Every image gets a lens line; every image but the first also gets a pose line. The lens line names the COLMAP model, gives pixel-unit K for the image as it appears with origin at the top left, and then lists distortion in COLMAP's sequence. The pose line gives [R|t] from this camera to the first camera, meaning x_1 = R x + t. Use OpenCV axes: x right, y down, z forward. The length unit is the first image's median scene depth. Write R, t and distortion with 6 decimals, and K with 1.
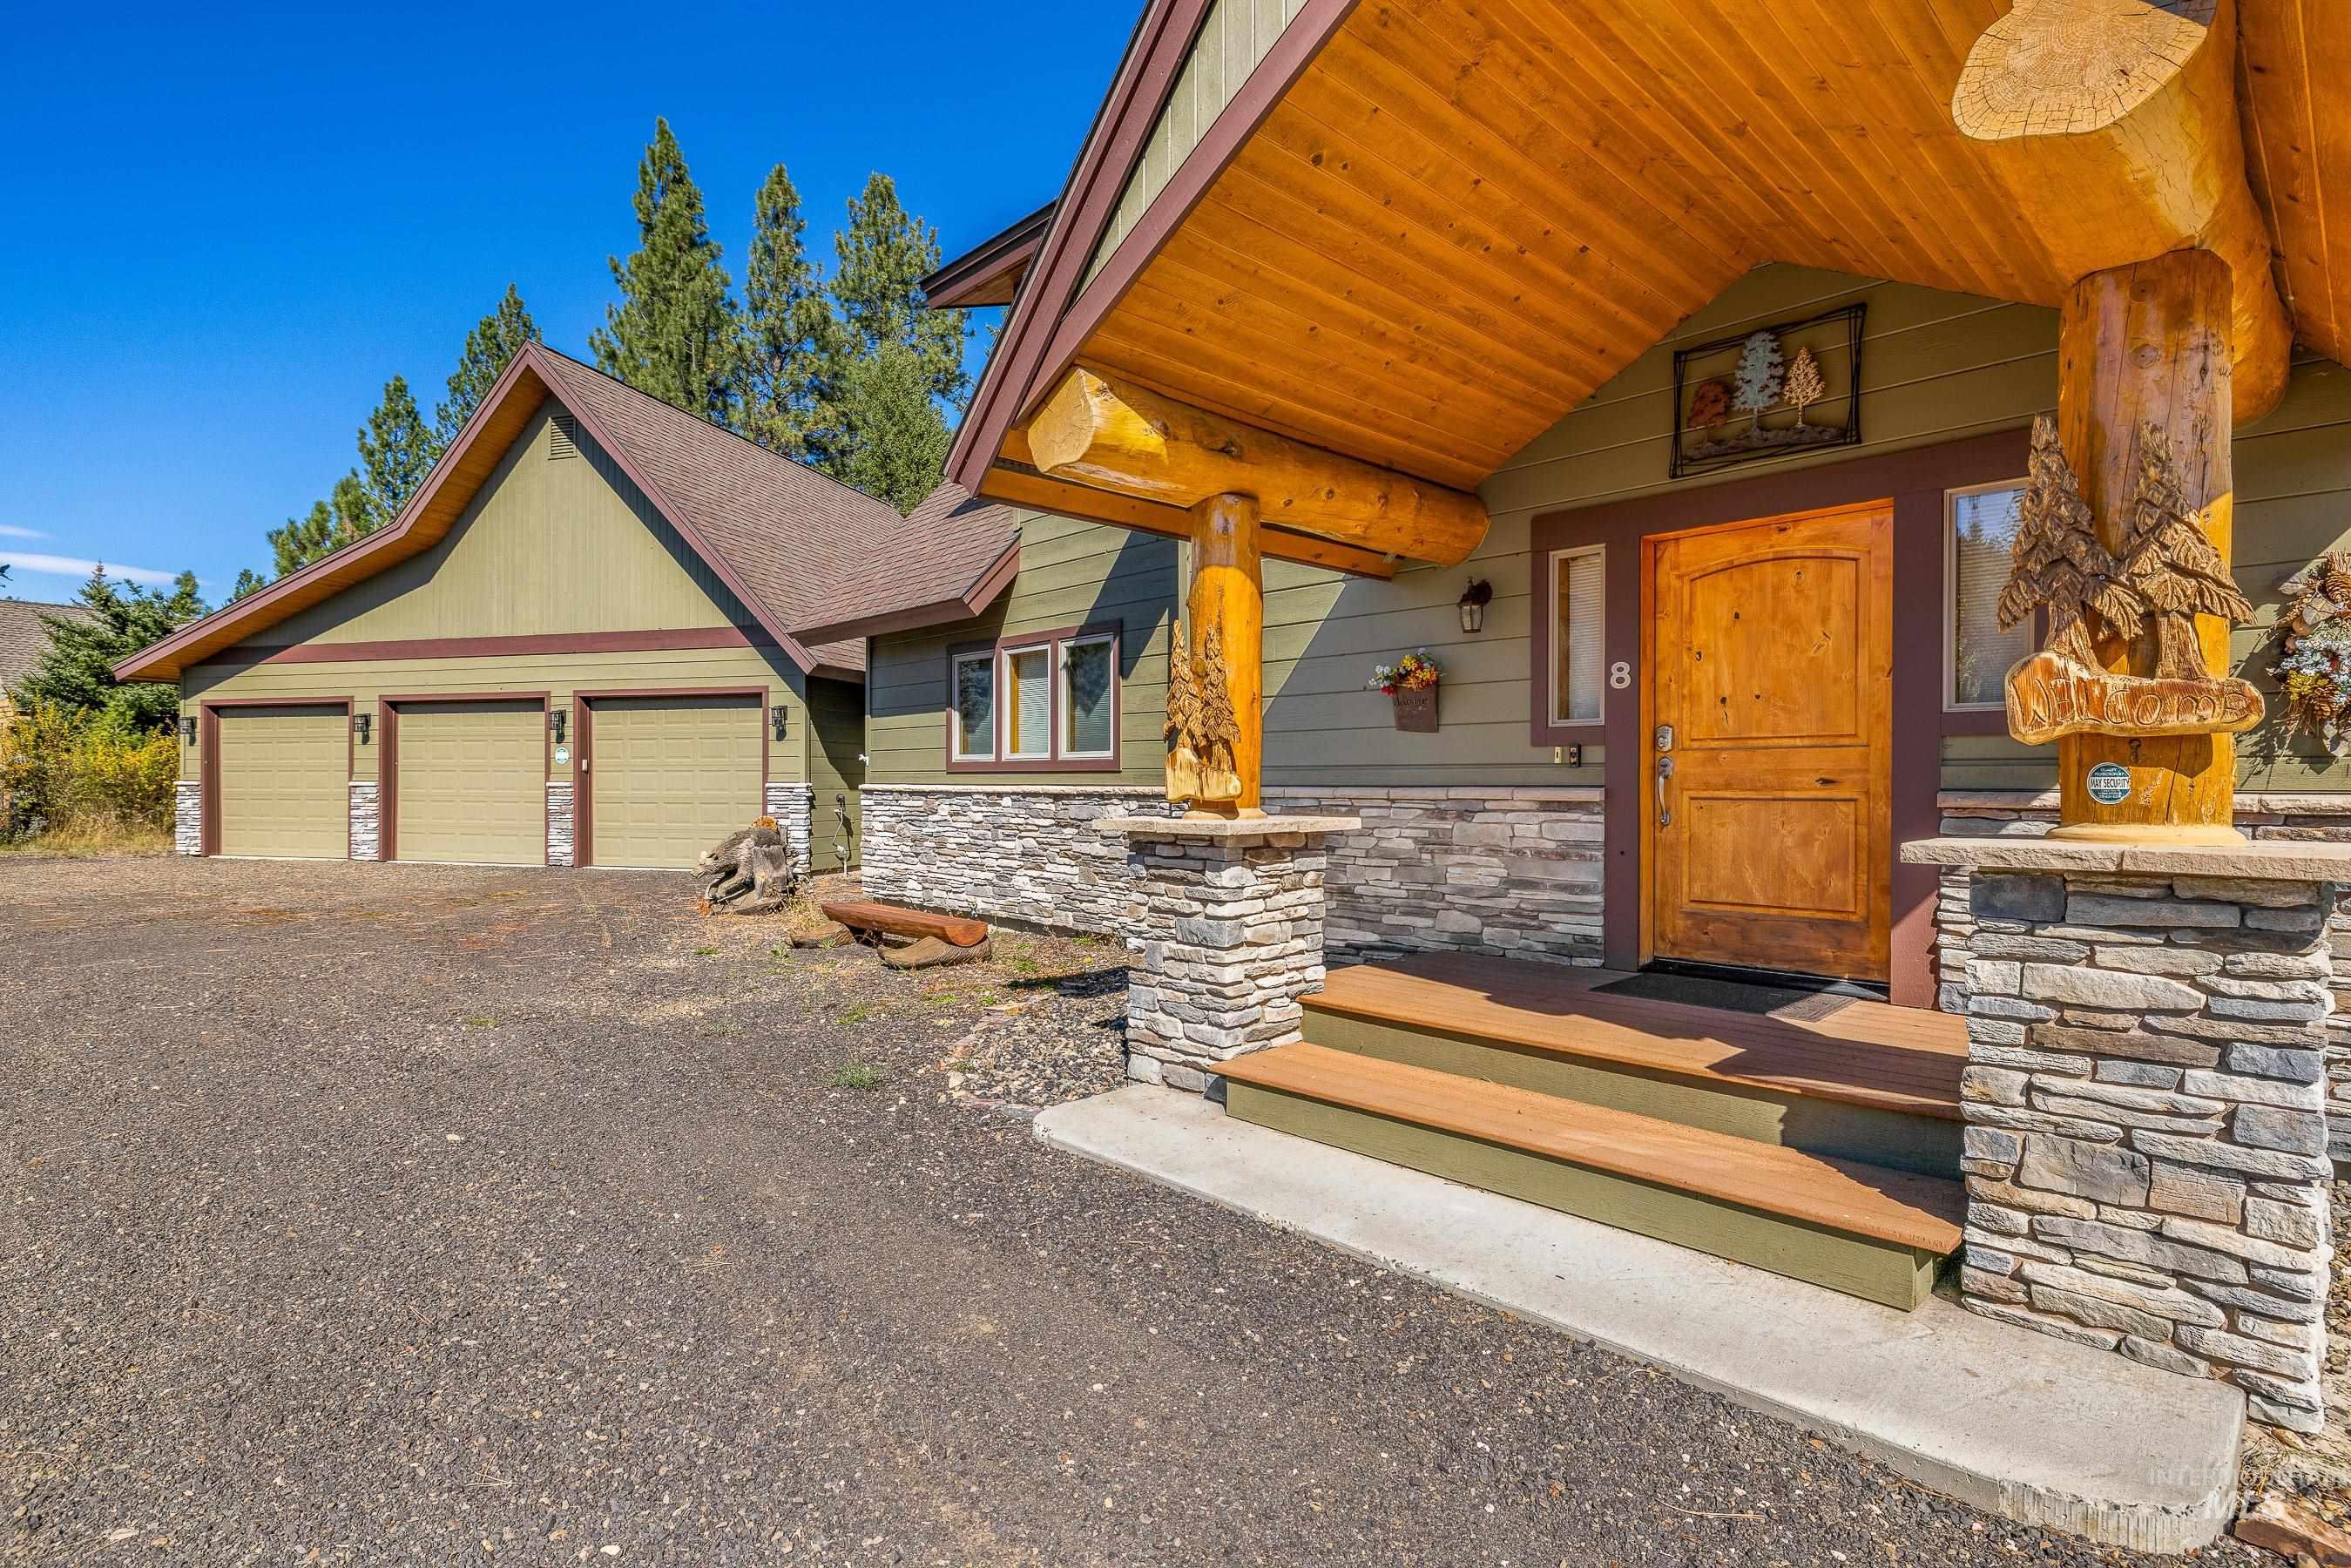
lens RADIAL K [[1148.8, 0, 1175.5], [0, 1148.8, 784.0], [0, 0, 1]] dist [0.000286, 0.000023]
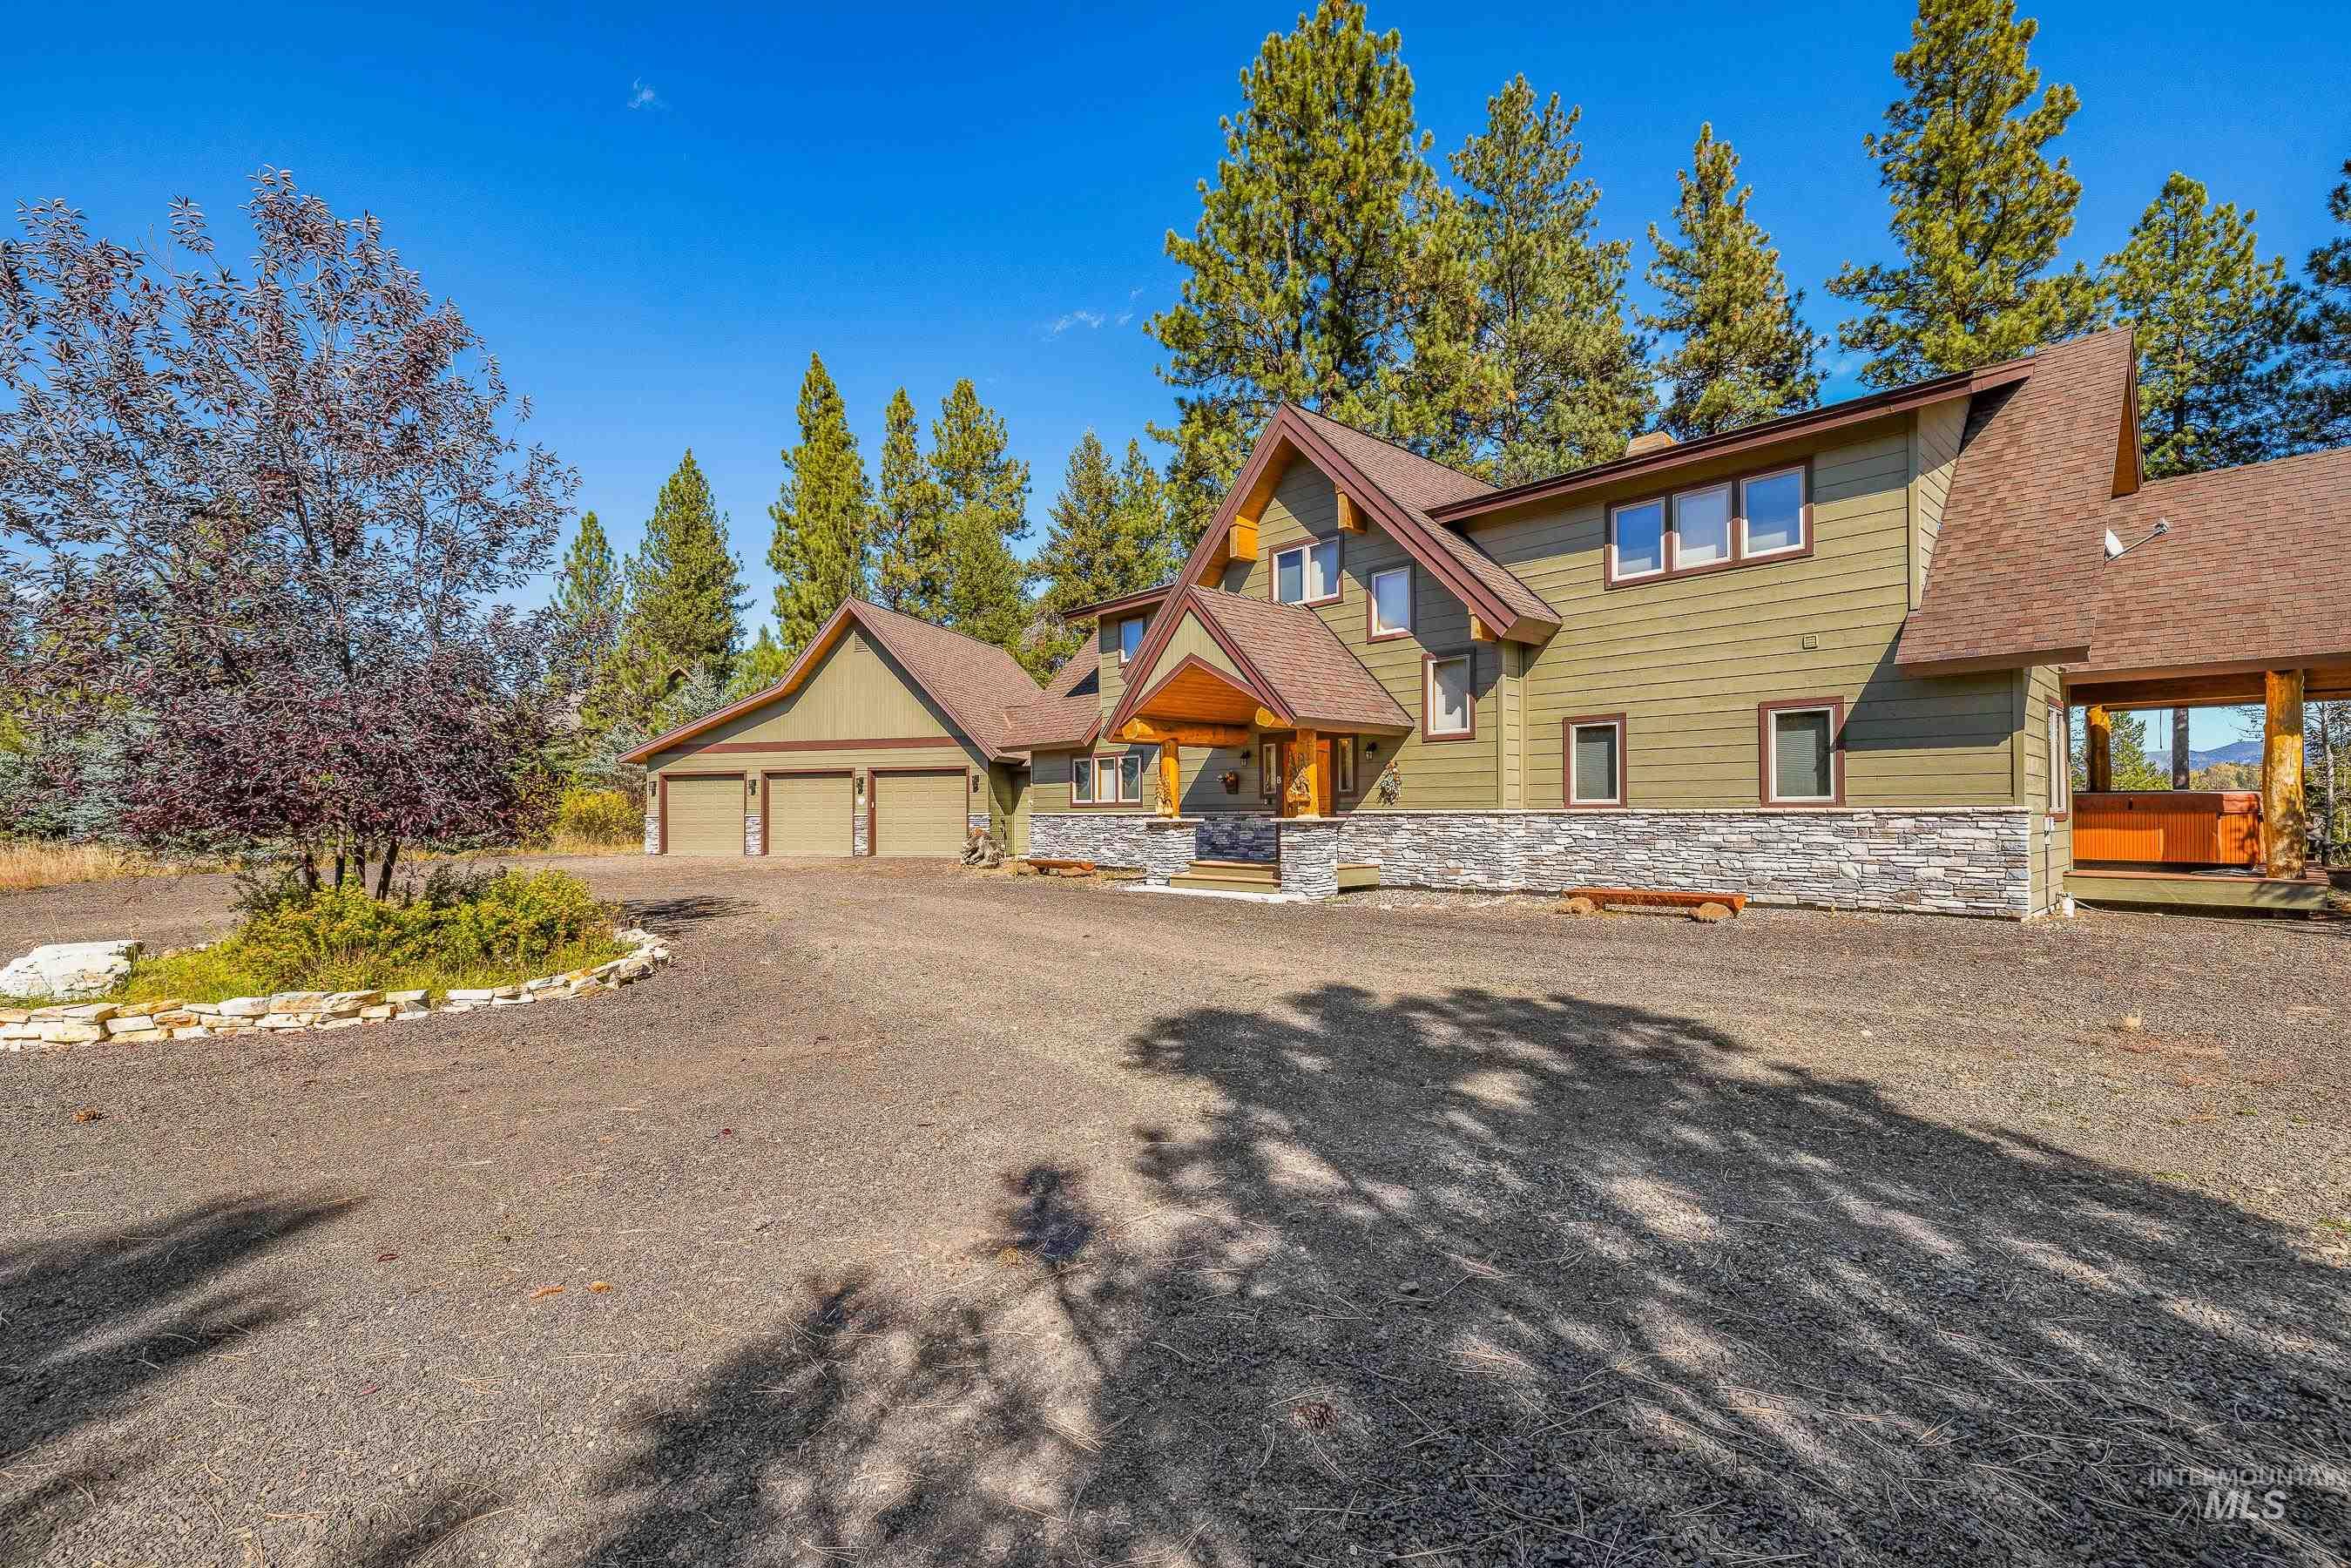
lens RADIAL K [[1014.8, 0, 1175.5], [0, 1014.8, 784.0], [0, 0, 1]] dist [-0.000517, -0.000108]
pose [[0.999899, -0.009338, -0.010669, 0.031648], [0.009024, 0.999535, -0.029112, 0.003579], [0.010936, 0.029012, 0.999519, -0.802293]]
